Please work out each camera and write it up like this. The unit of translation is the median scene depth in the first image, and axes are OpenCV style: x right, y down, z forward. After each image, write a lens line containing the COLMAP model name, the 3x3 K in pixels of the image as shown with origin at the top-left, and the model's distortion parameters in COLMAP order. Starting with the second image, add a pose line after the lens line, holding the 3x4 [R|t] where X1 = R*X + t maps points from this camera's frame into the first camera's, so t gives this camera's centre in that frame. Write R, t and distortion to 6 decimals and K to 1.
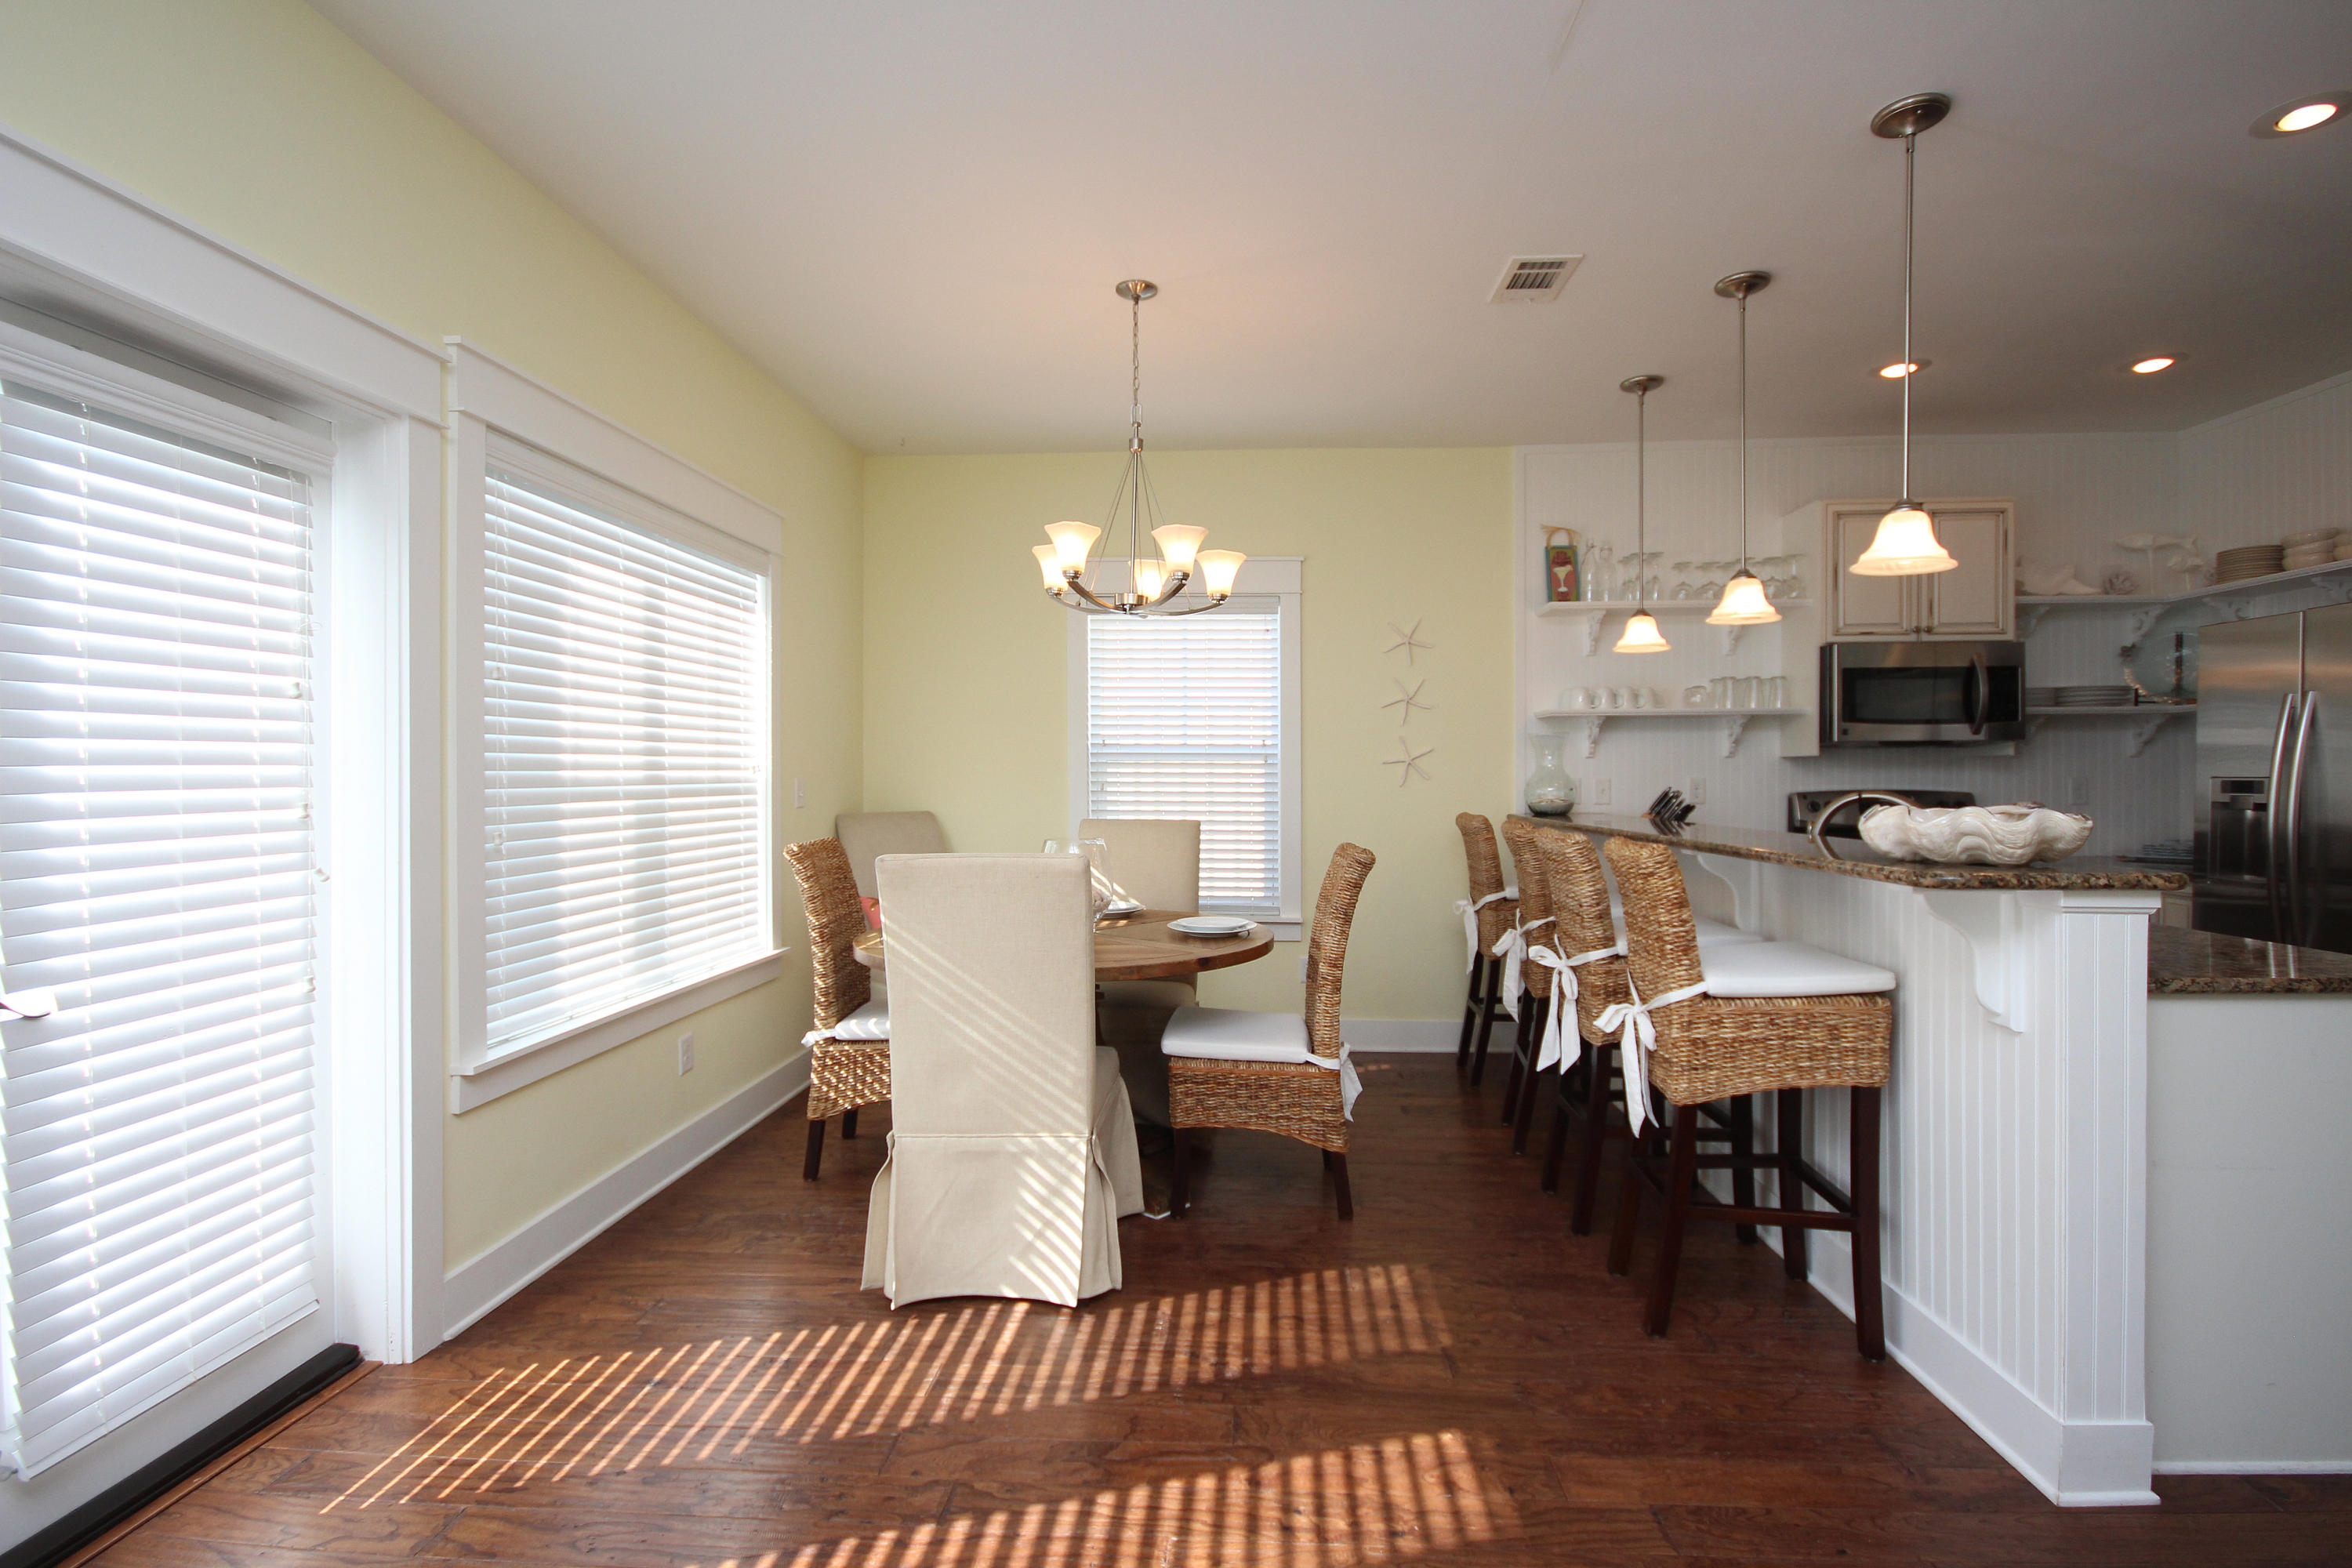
lens RADIAL K [[1084.0, 0, 1184.7], [0, 1084.0, 781.3], [0, 0, 1]] dist [0.004915, -0.008091]
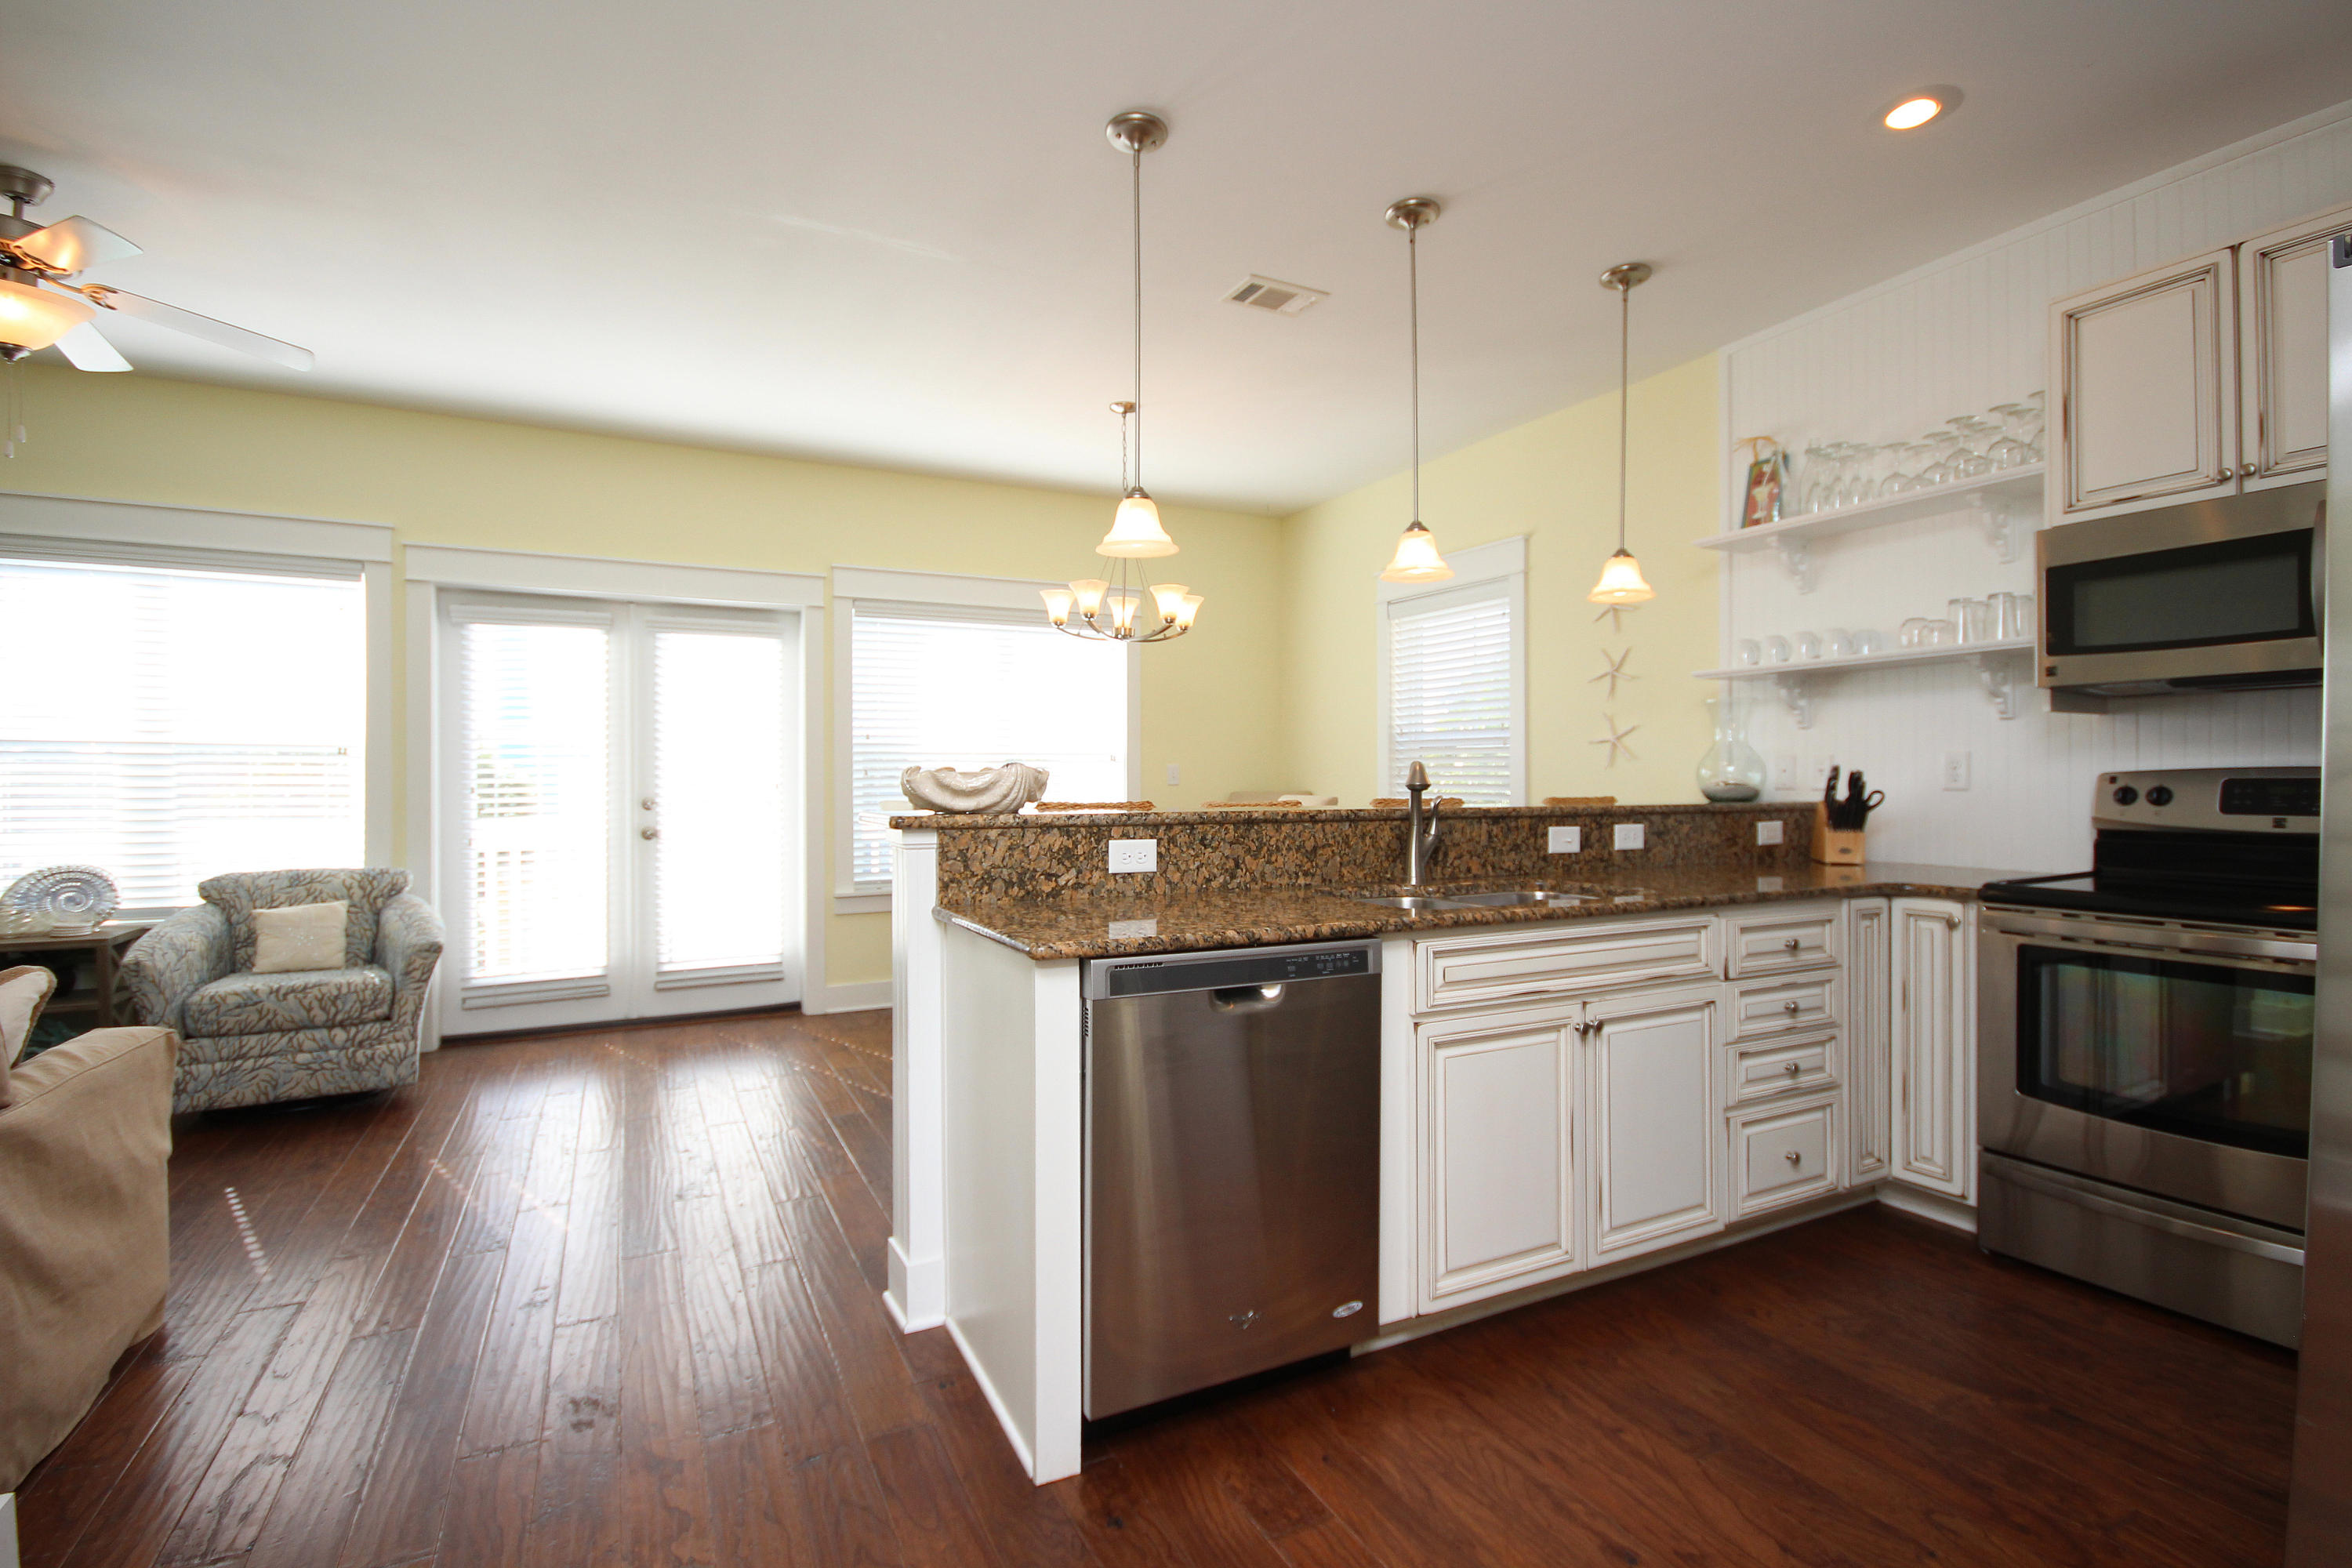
lens RADIAL K [[1084.0, 0, 1188.8], [0, 1084.0, 782.9], [0, 0, 1]] dist [0.004915, -0.008091]
pose [[0.515520, 0.002776, -0.856873, 1.155265], [-0.002210, 0.999996, 0.001910, 0.023169], [0.856874, 0.000910, 0.515524, 0.345361]]
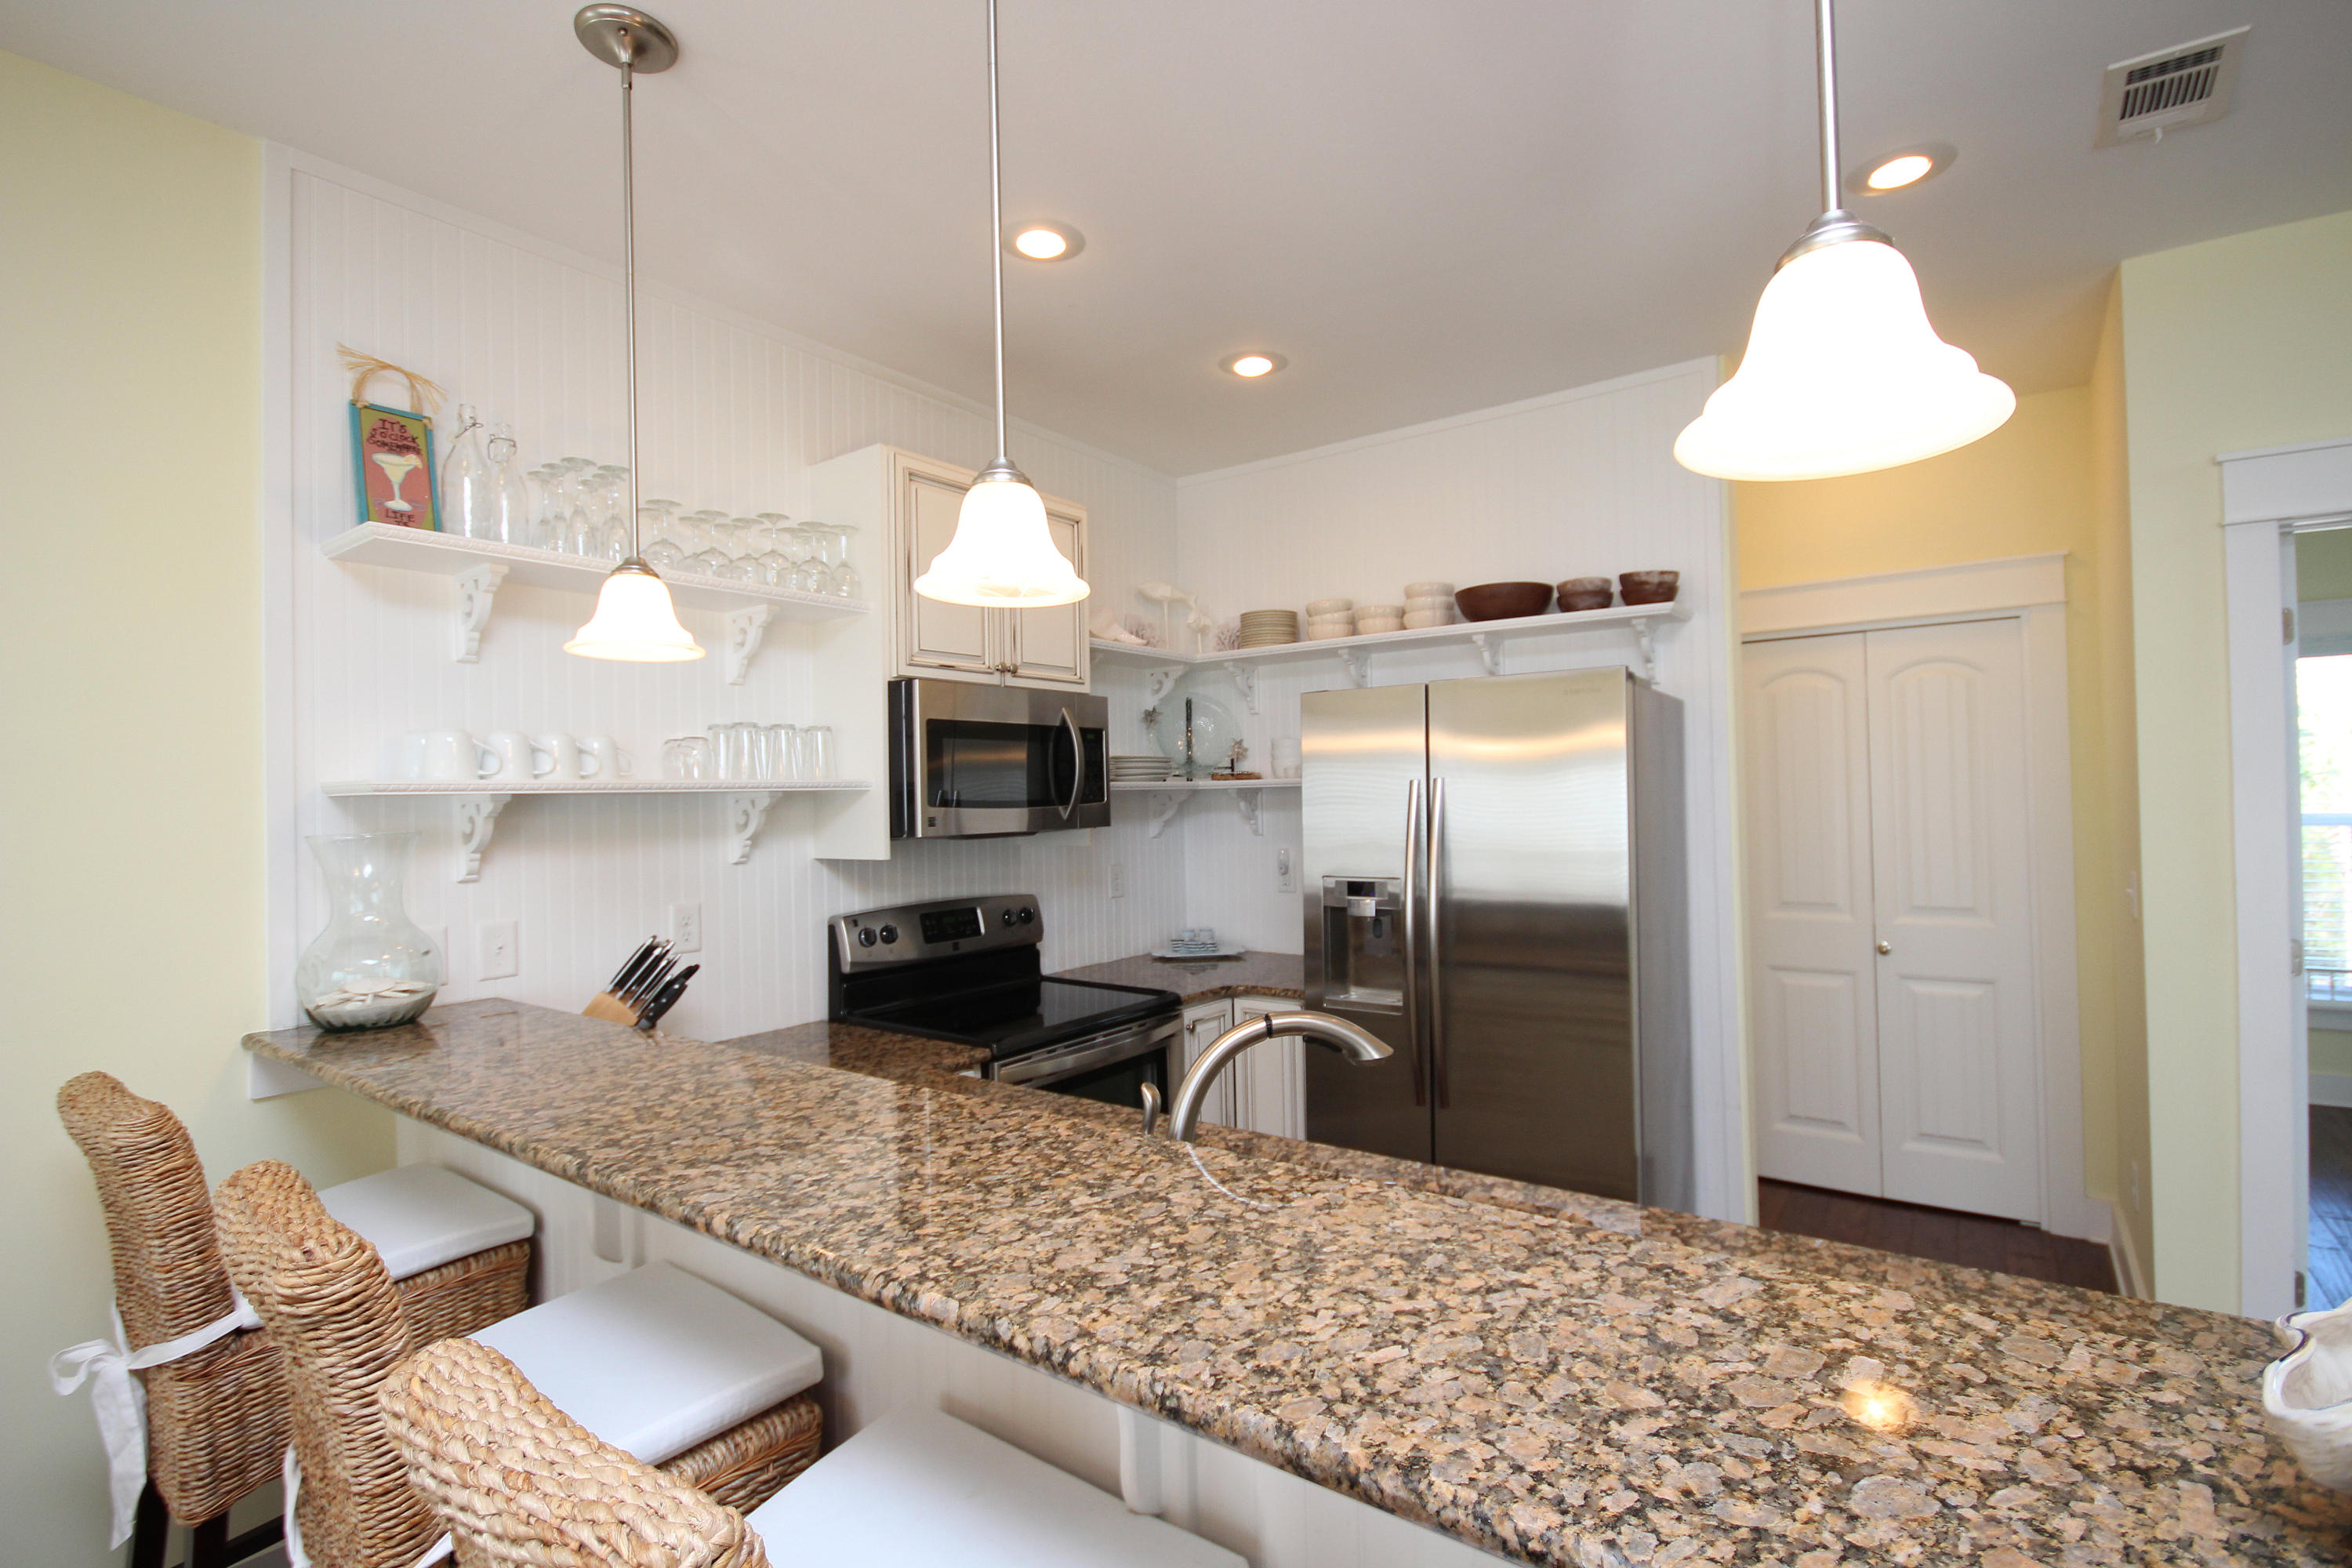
lens RADIAL K [[1084.0, 0, 1186.5], [0, 1084.0, 786.5], [0, 0, 1]] dist [0.004915, -0.008091]
pose [[0.539522, 0.000295, 0.841972, 0.214718], [0.023749, 0.999597, -0.015568, -0.068792], [-0.841637, 0.028395, 0.539297, 0.707973]]
